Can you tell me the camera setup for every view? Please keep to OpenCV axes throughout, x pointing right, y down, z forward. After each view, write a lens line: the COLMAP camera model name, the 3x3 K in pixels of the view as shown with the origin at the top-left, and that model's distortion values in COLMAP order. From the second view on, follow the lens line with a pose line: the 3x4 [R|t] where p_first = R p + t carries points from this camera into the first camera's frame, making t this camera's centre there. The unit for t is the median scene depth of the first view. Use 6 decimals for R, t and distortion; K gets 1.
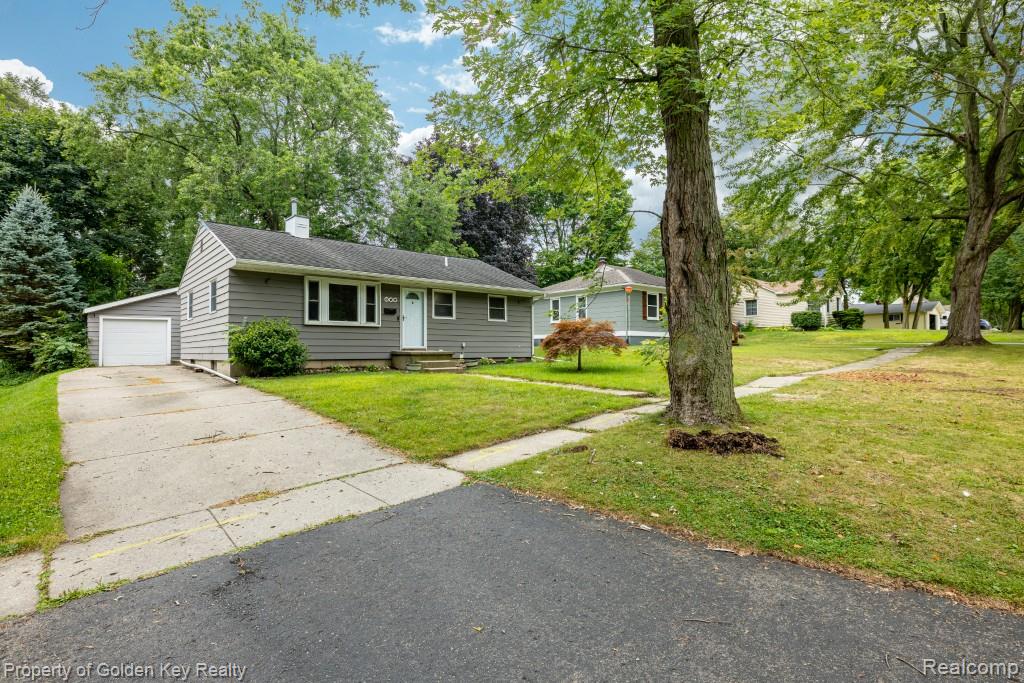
lens RADIAL K [[511.6, 0, 512.0], [0, 511.6, 341.5], [0, 0, 1]] dist [0.001201, 0.000165]
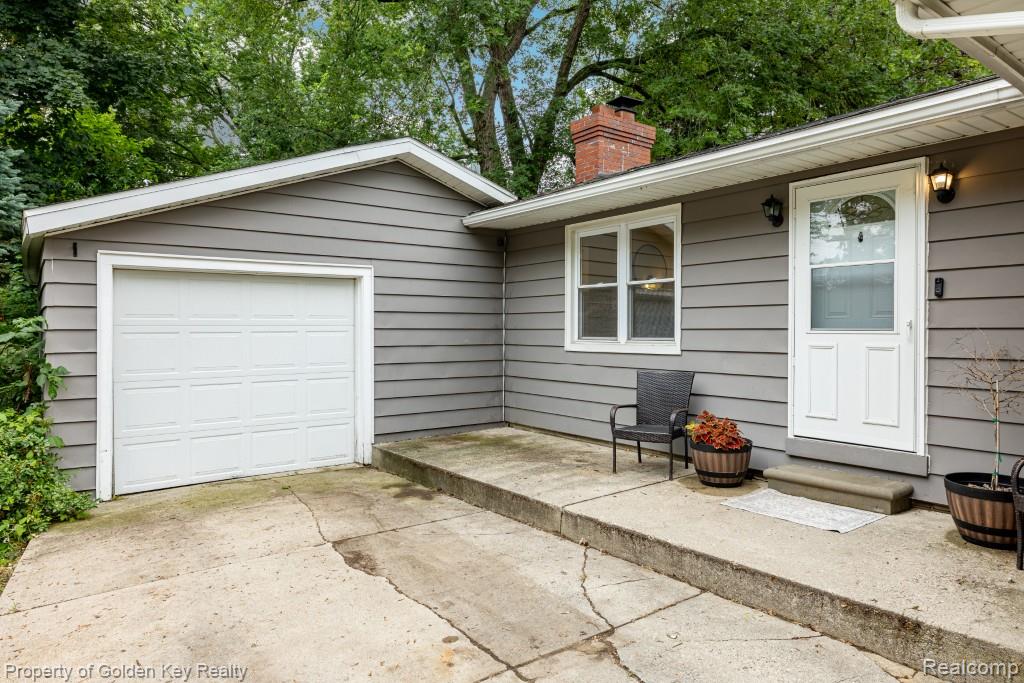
lens RADIAL K [[644.2, 0, 512.0], [0, 644.2, 341.5], [0, 0, 1]] dist [-0.001357, 0.000004]
pose [[0.997272, 0.008160, -0.073356, -0.201063], [-0.006112, 0.999586, 0.028109, -0.007340], [0.073555, -0.027584, 0.996910, 0.244272]]
